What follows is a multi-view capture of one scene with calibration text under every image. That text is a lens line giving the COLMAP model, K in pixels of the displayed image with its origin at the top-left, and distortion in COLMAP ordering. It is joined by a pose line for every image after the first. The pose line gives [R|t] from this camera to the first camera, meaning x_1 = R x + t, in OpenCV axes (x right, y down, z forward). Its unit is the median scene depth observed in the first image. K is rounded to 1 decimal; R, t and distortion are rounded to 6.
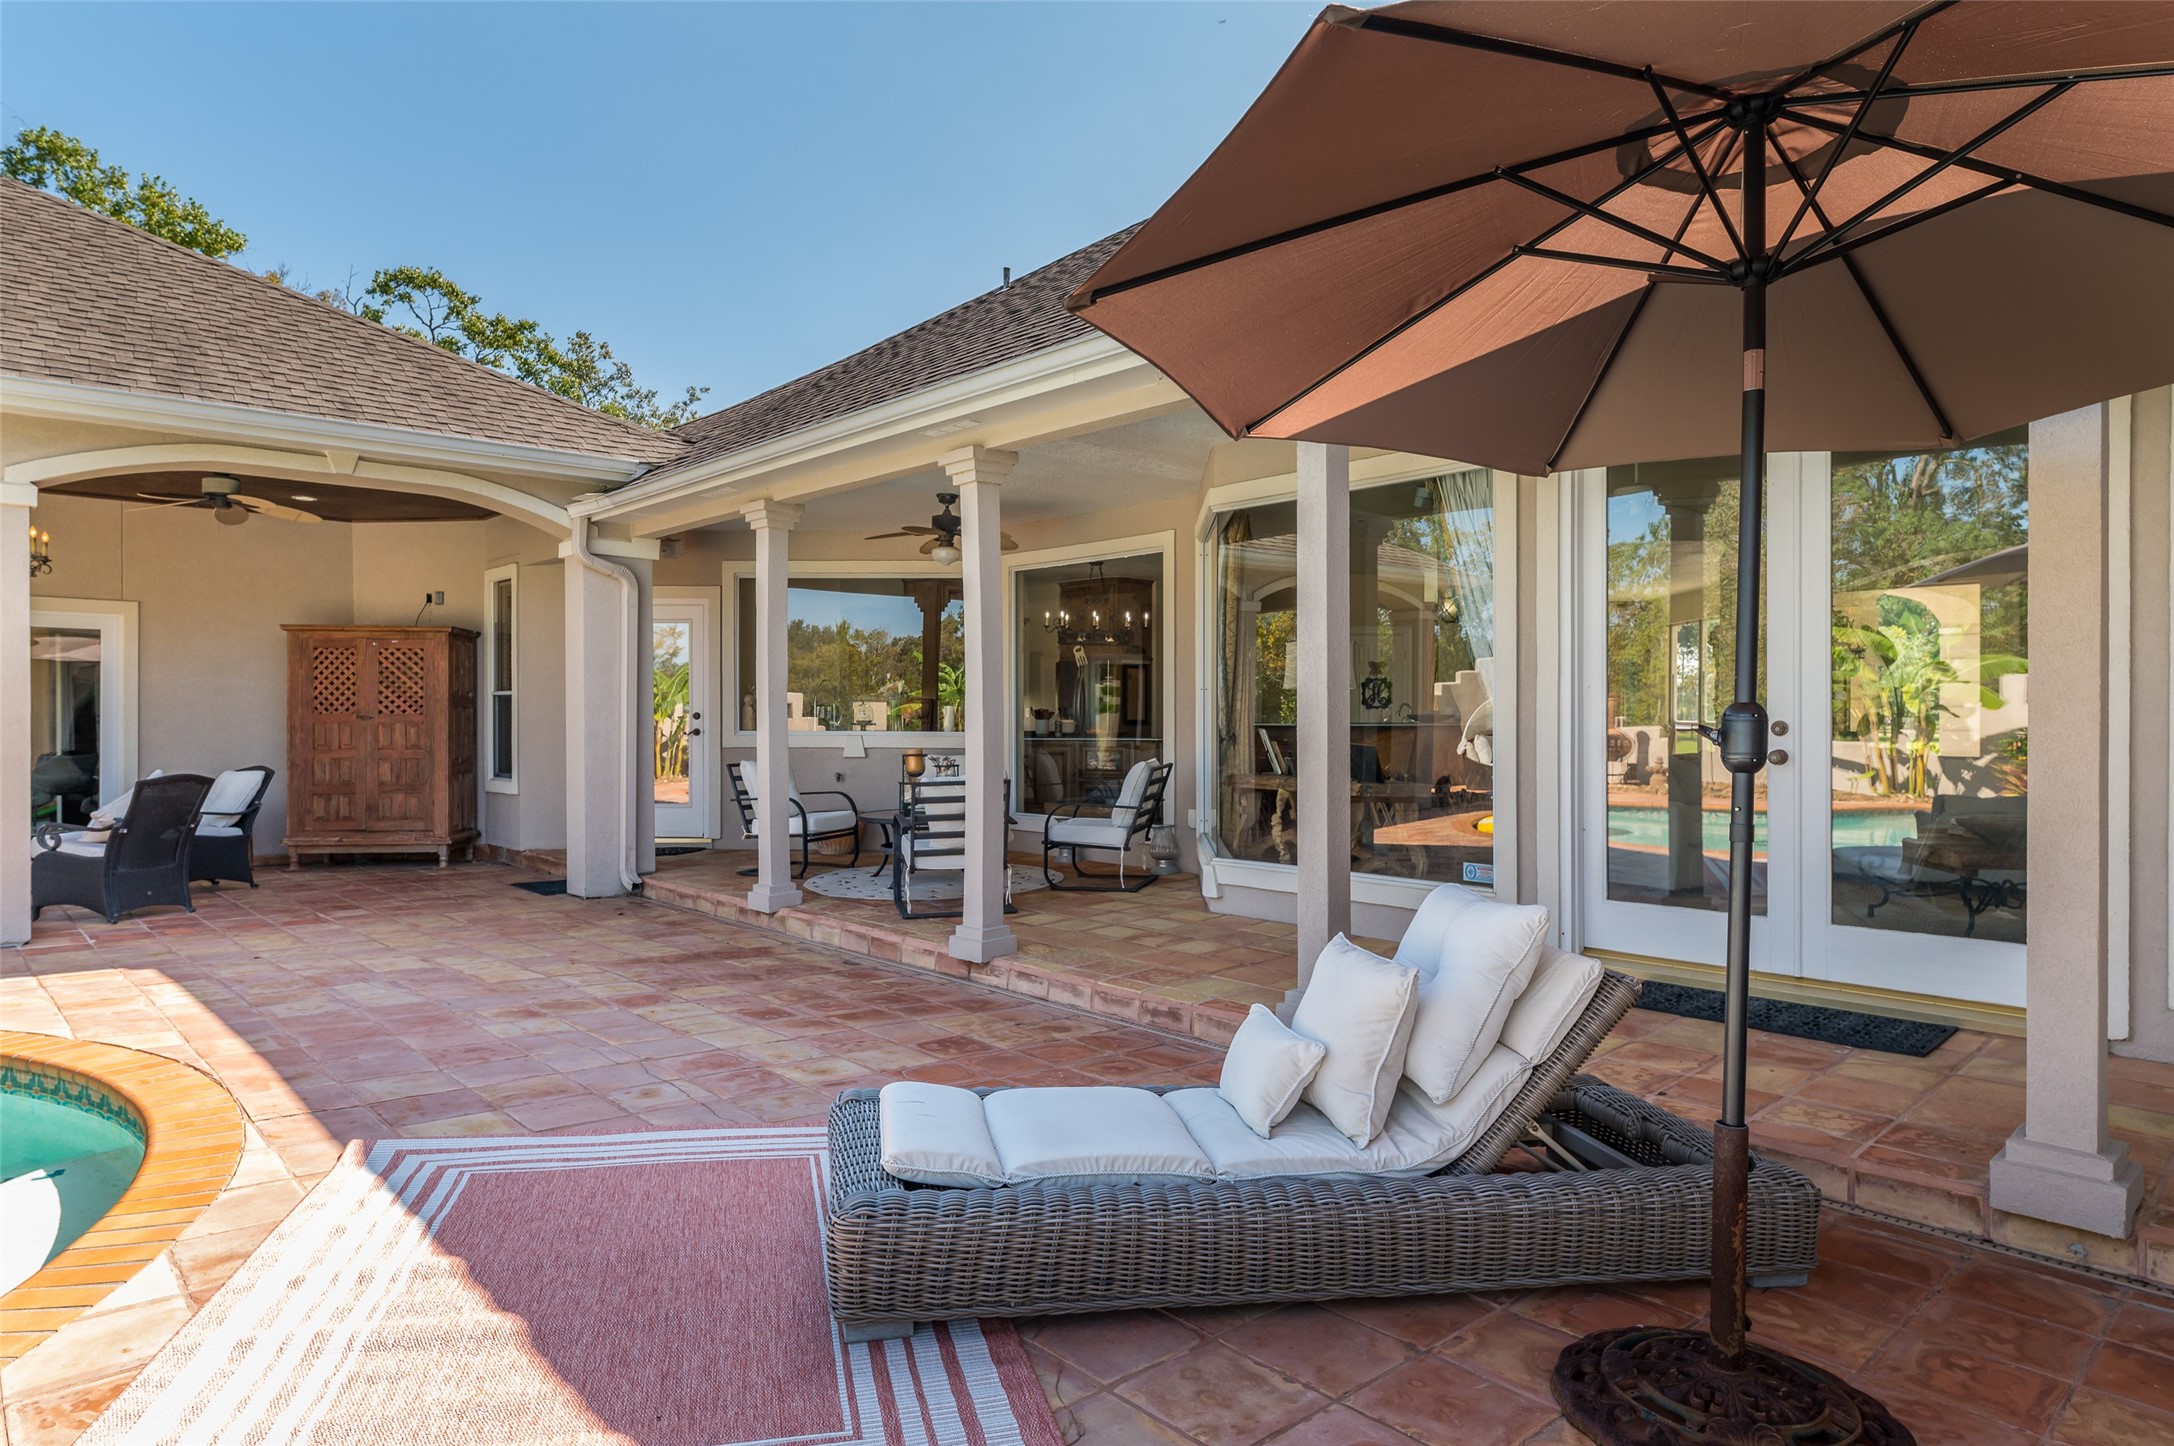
lens RADIAL K [[1258.3, 0, 1068.4], [0, 1258.3, 722.2], [0, 0, 1]] dist [-0.002977, -0.000873]
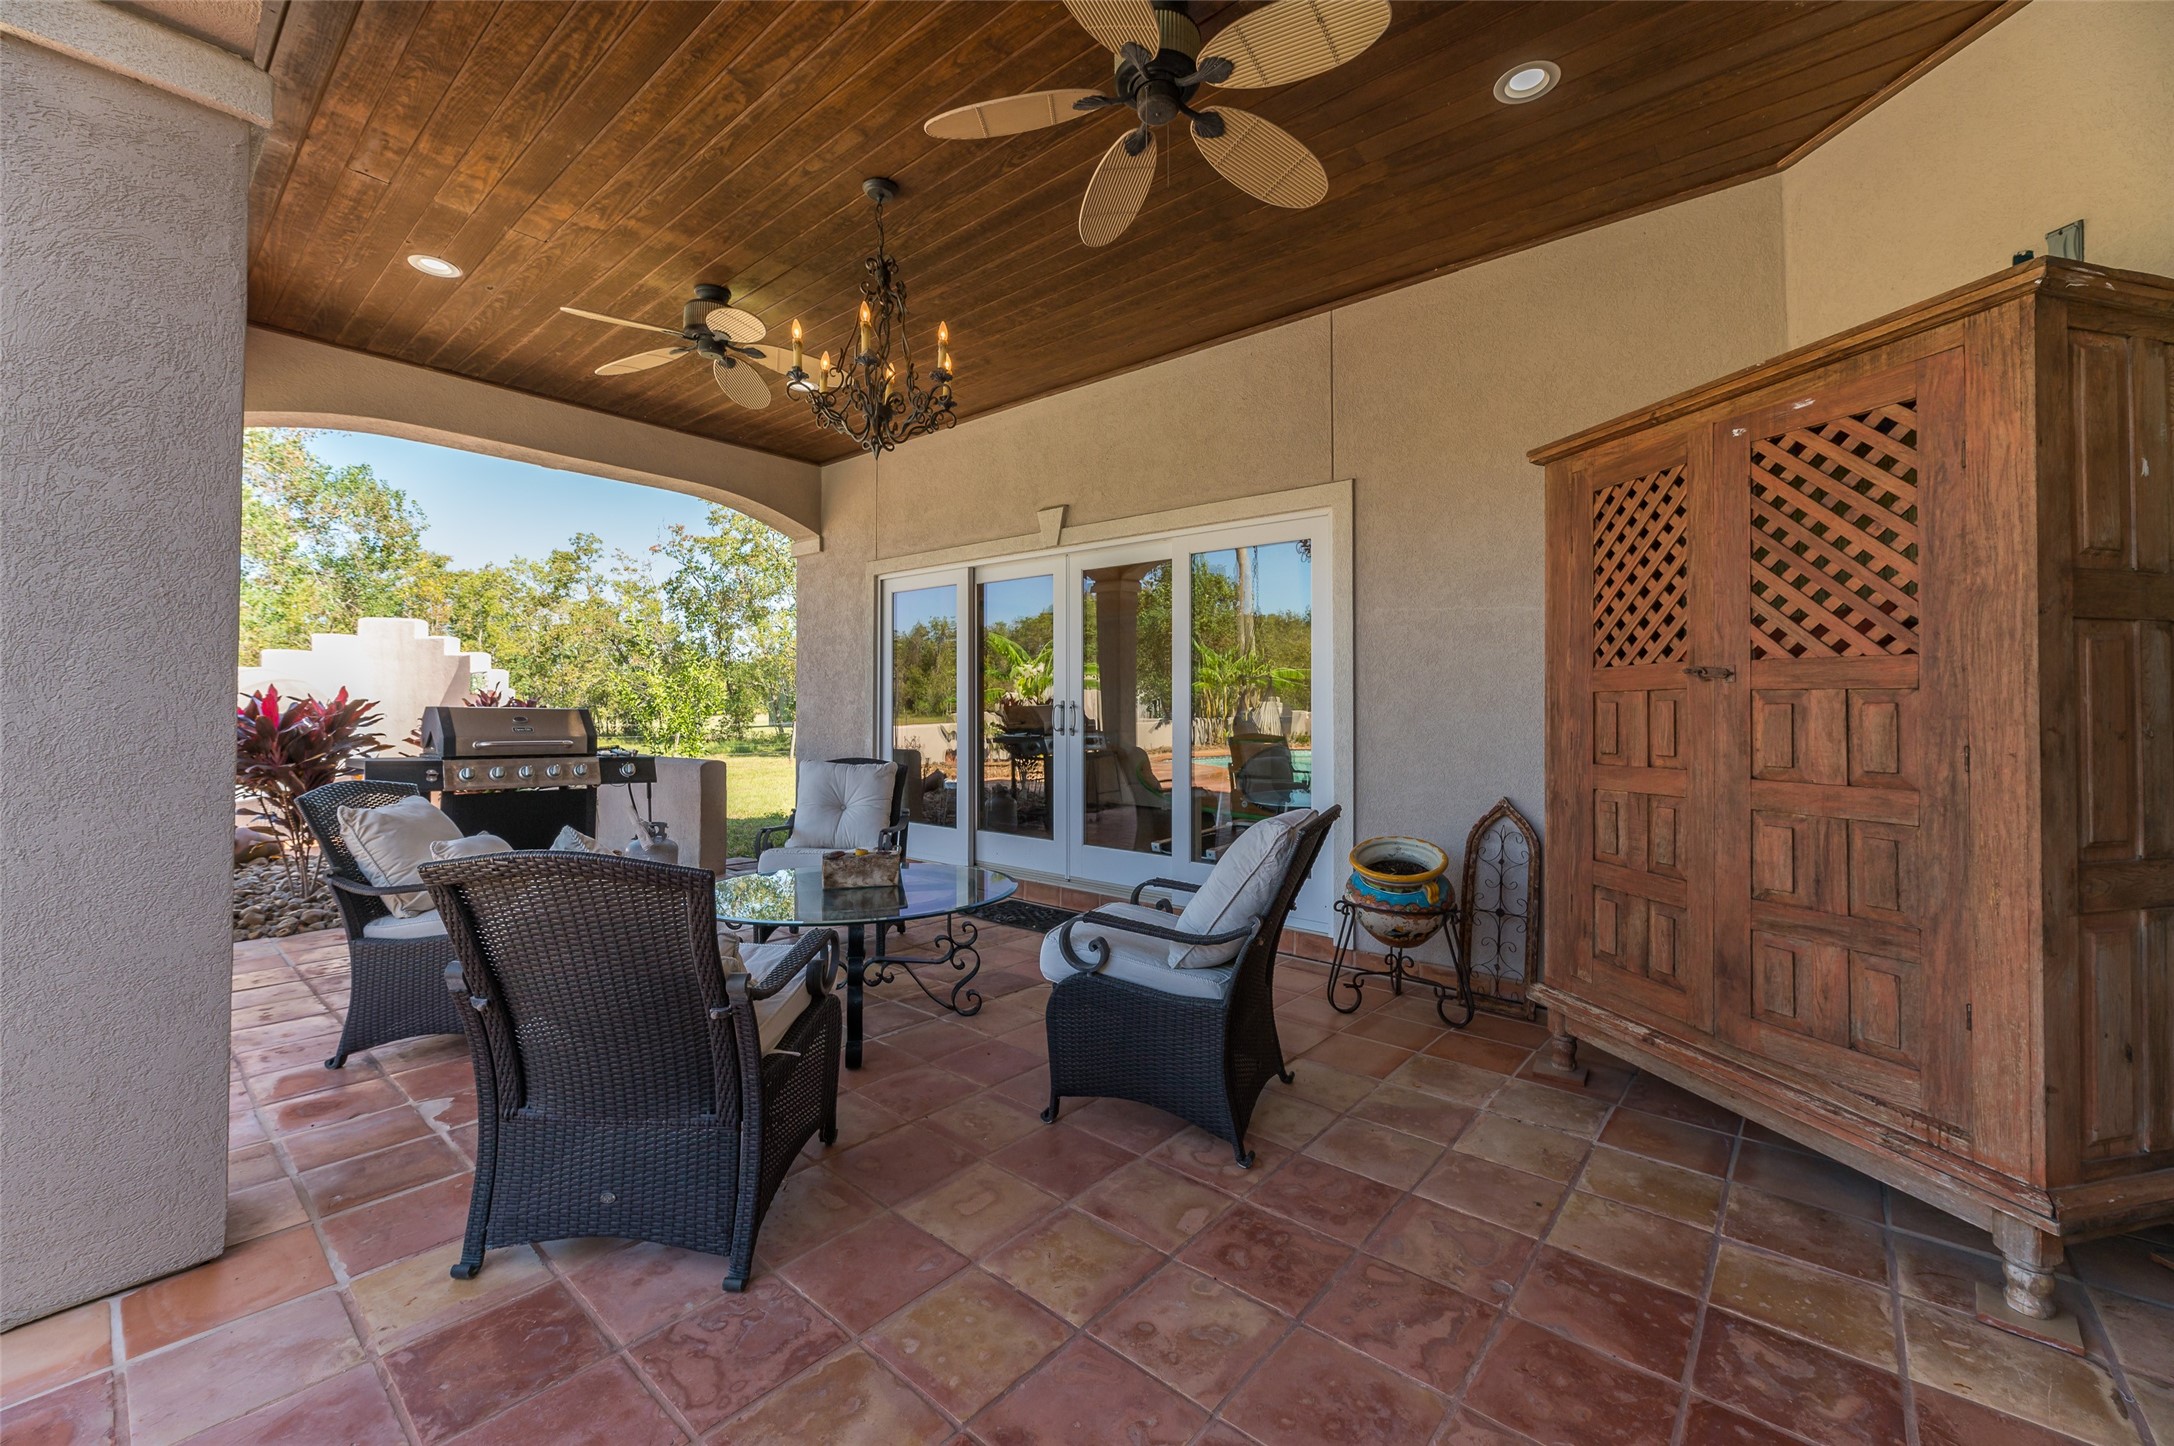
lens RADIAL K [[882.9, 0, 1095.7], [0, 882.9, 688.2], [0, 0, 1]] dist [-0.000369, 0.000916]
pose [[0.133798, -0.017276, -0.990858, -0.360737], [-0.004277, 0.999829, -0.018010, 0.004680], [0.990999, 0.006647, 0.133701, 0.816515]]
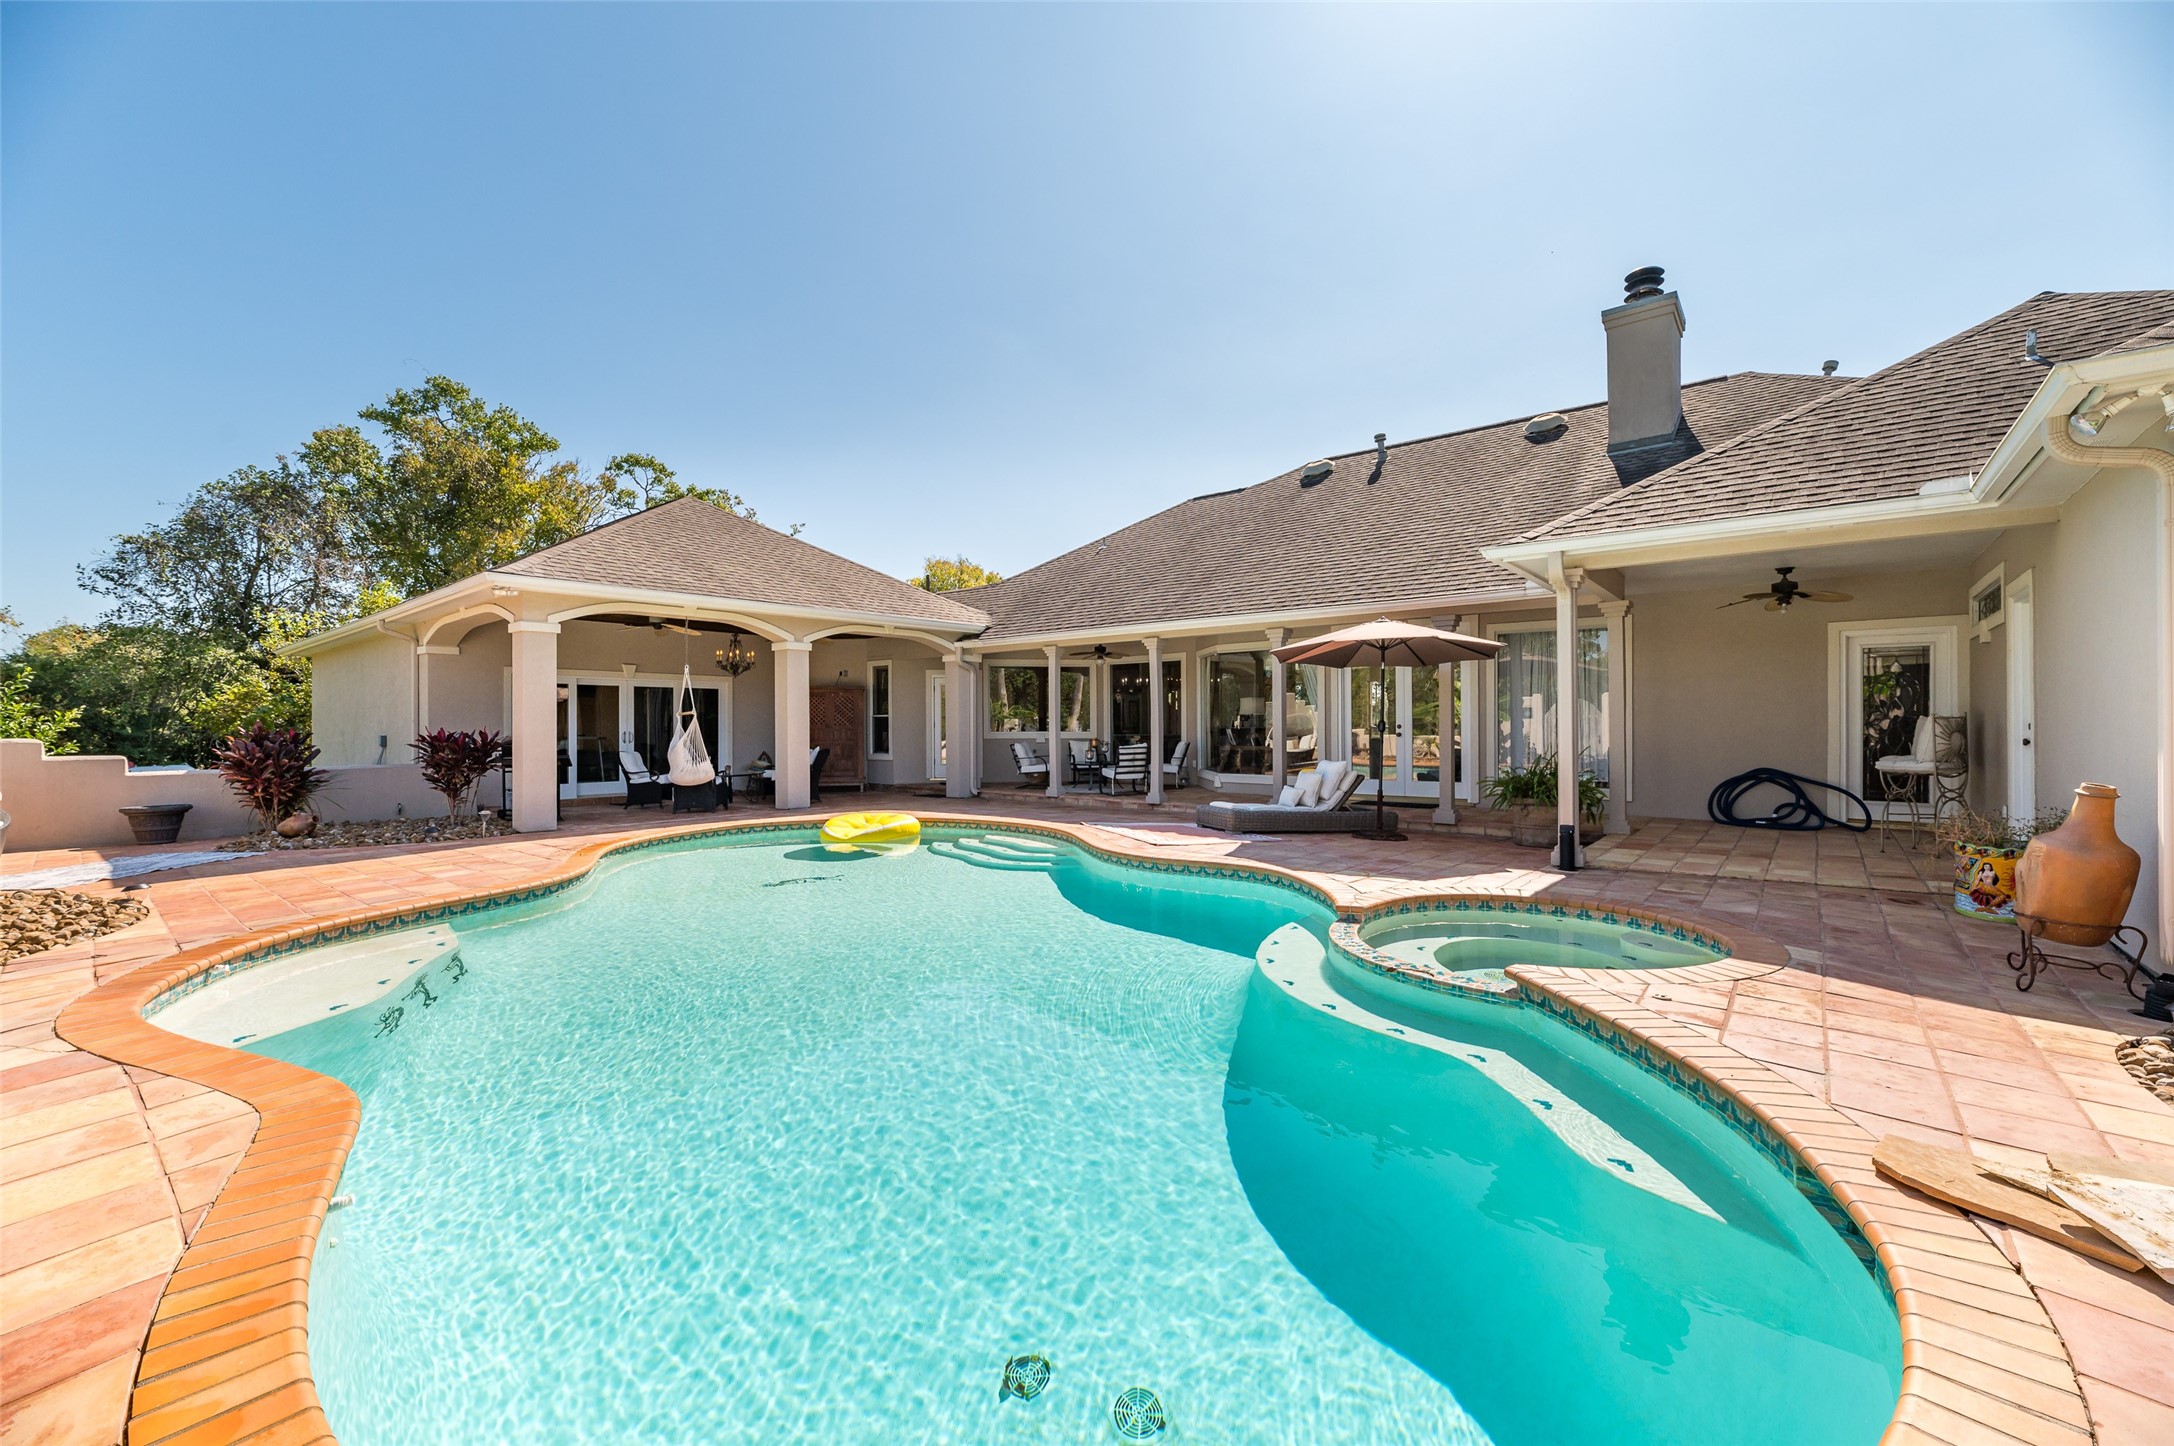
lens RADIAL K [[882.9, 0, 1078.8], [0, 882.9, 726.9], [0, 0, 1]] dist [-0.000369, 0.000916]
pose [[0.991575, -0.004665, 0.129451, -0.317800], [0.005364, 0.999973, -0.005055, 0.006848], [-0.129424, 0.005706, 0.991573, -0.657965]]
